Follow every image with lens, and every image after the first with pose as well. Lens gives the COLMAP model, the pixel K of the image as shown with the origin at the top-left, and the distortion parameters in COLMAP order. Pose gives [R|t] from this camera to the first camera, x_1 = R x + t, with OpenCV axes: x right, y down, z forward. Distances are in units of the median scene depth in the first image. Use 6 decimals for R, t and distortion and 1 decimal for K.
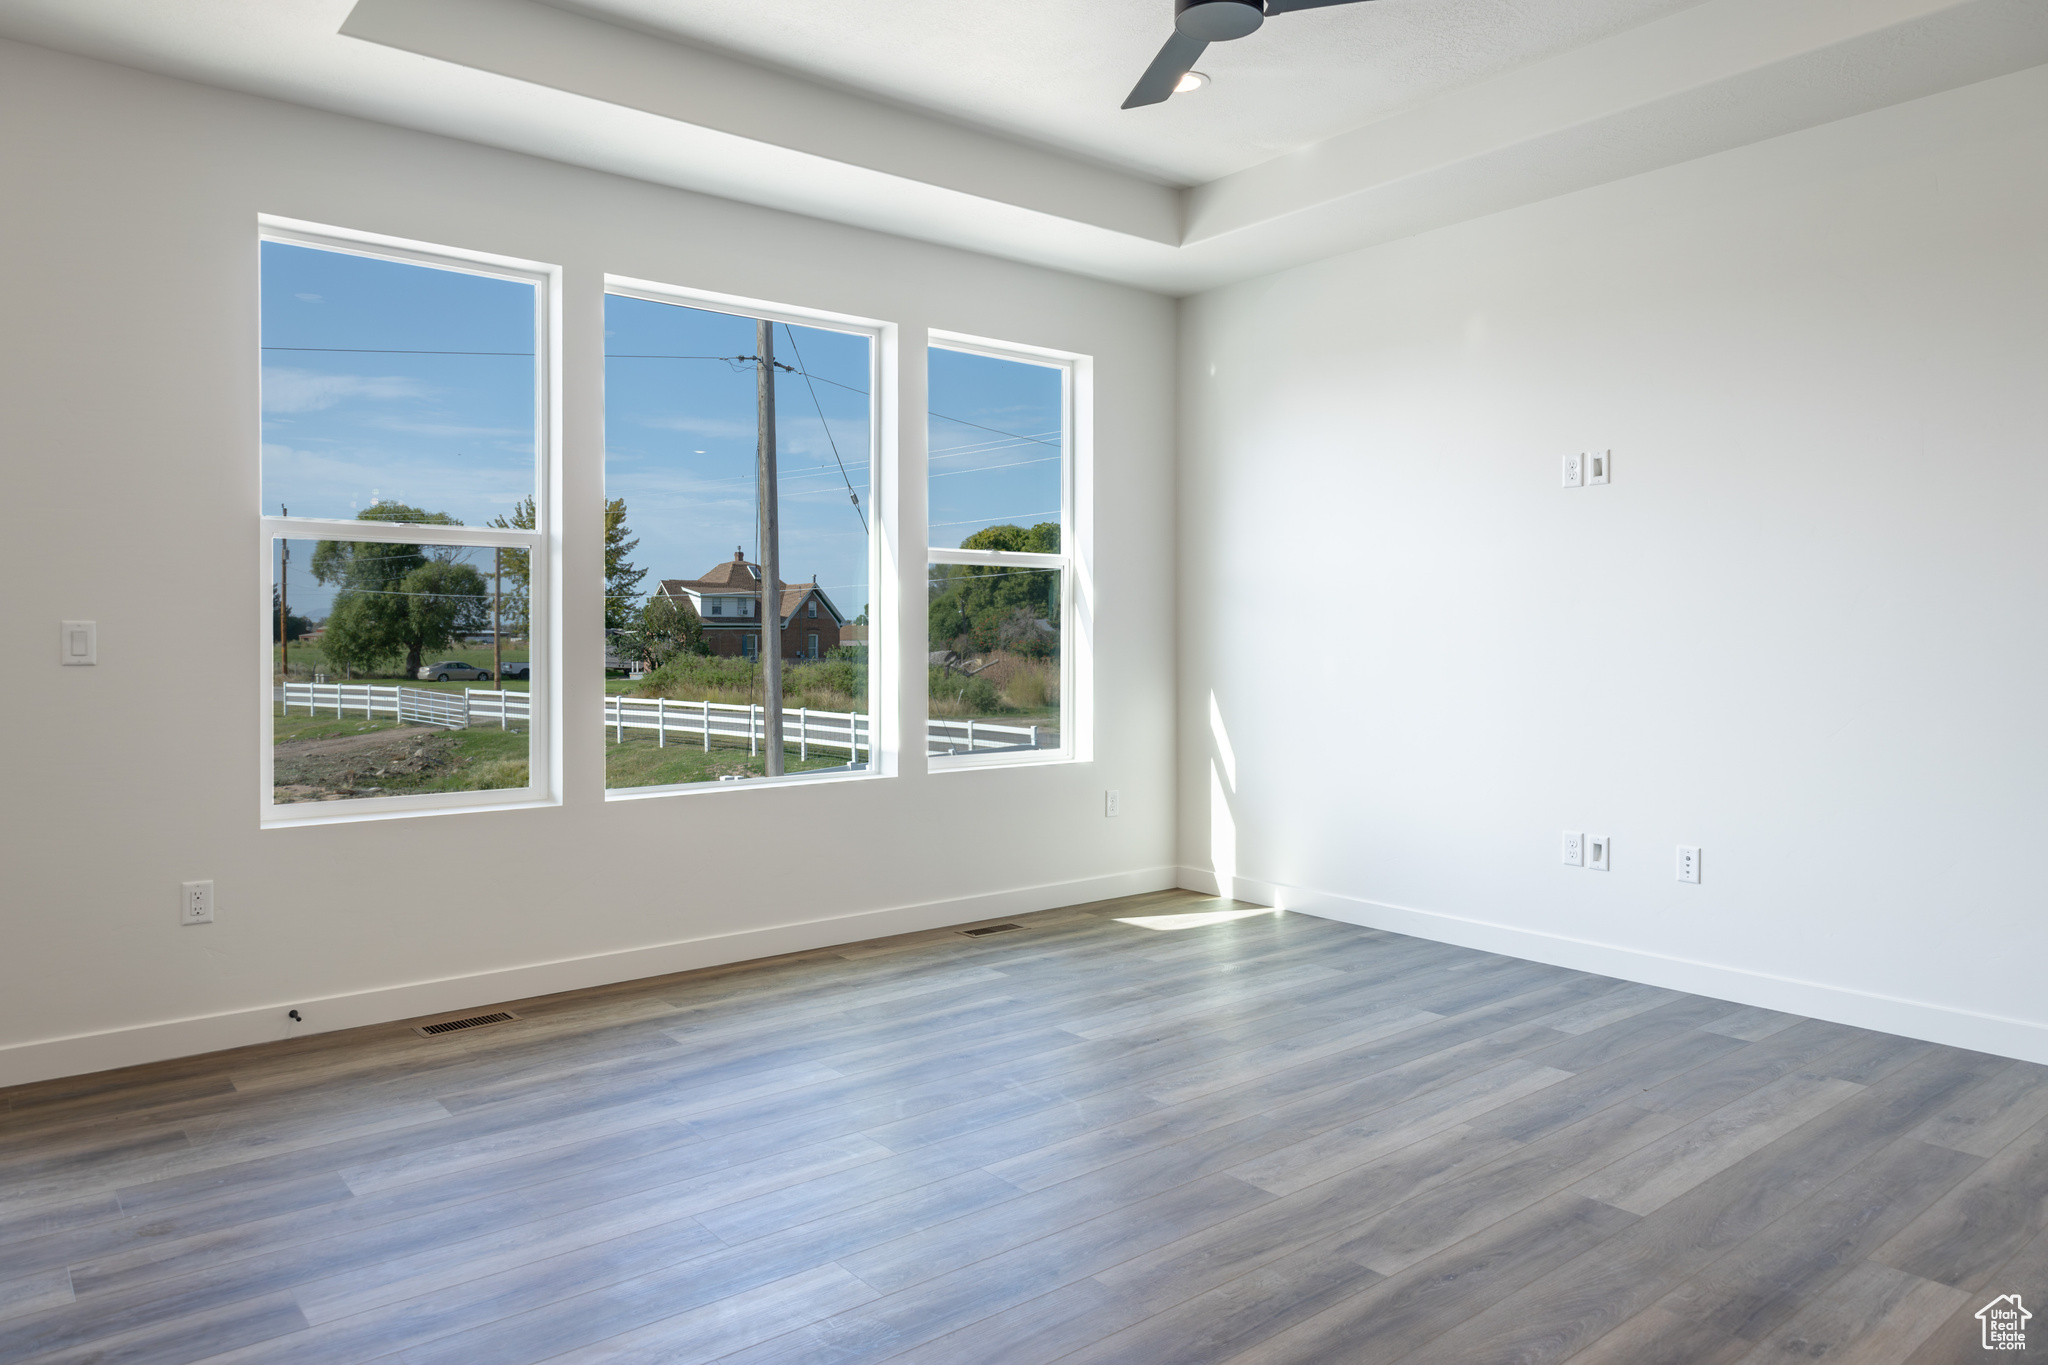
lens RADIAL K [[1358.1, 0, 1025.4], [0, 1358.1, 629.1], [0, 0, 1]] dist [0.000245, -0.000841]
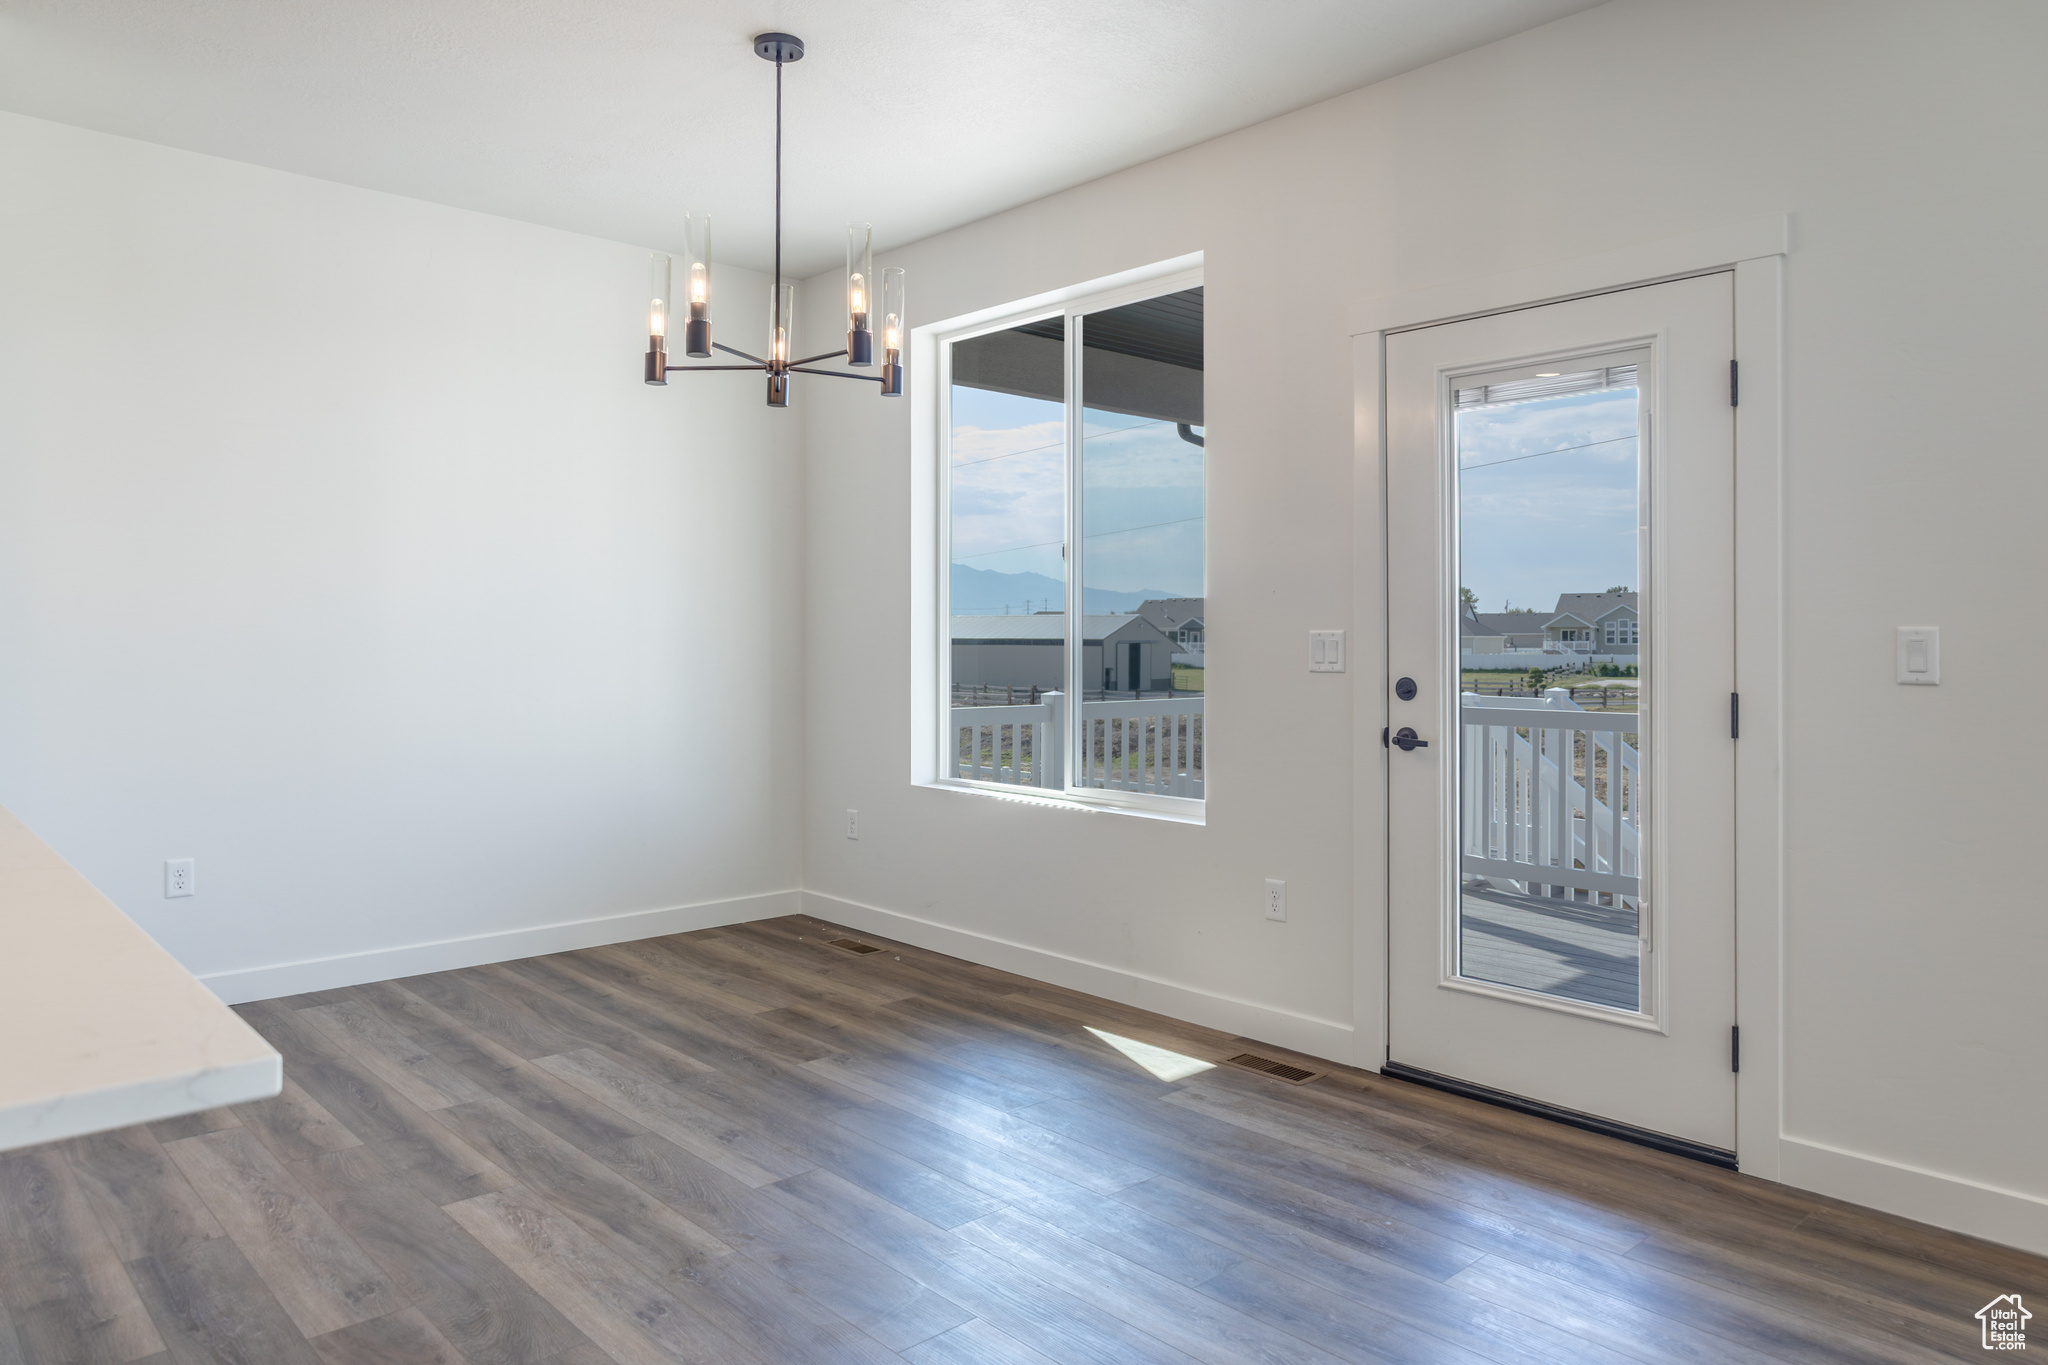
lens RADIAL K [[1334.8, 0, 1025.7], [0, 1334.8, 641.8], [0, 0, 1]] dist [0.003746, 0.001608]
pose [[0.062185, 0.001822, -0.998063, 0.023557], [-0.000045, 0.999998, 0.001822, 0.001181], [0.998065, -0.000069, 0.062185, 0.450124]]
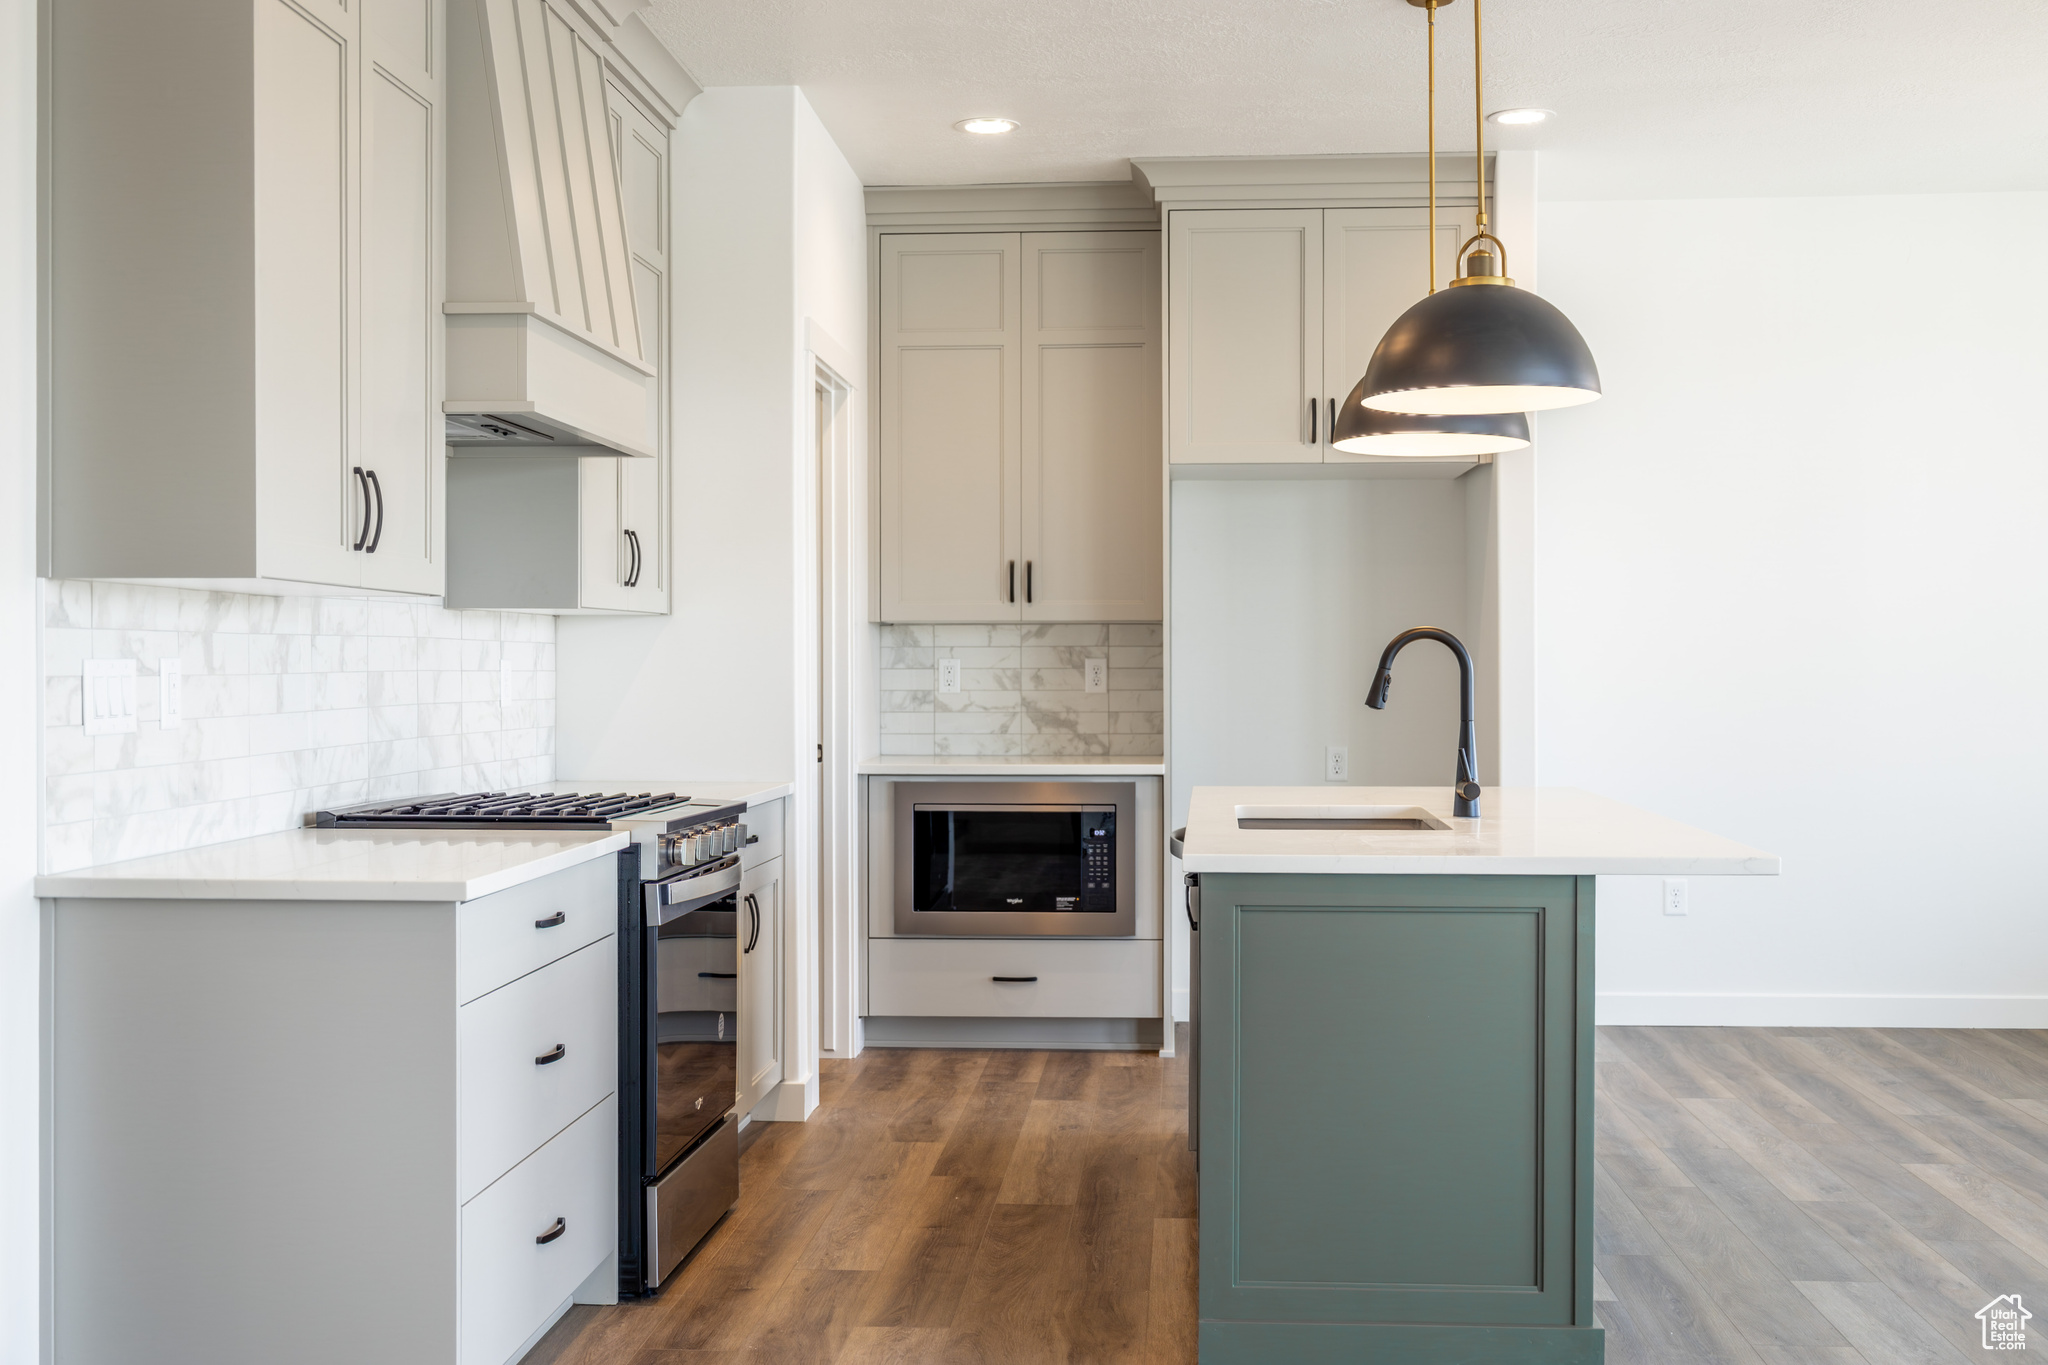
lens RADIAL K [[2231.7, 0, 1037.1], [0, 2231.7, 684.9], [0, 0, 1]] dist [-0.008012, 0.028585]
pose [[-0.685272, 0.008877, -0.728234, 0.690220], [0.006081, 0.999961, 0.006467, -0.000711], [0.728262, 0.000003, -0.685298, 0.754783]]
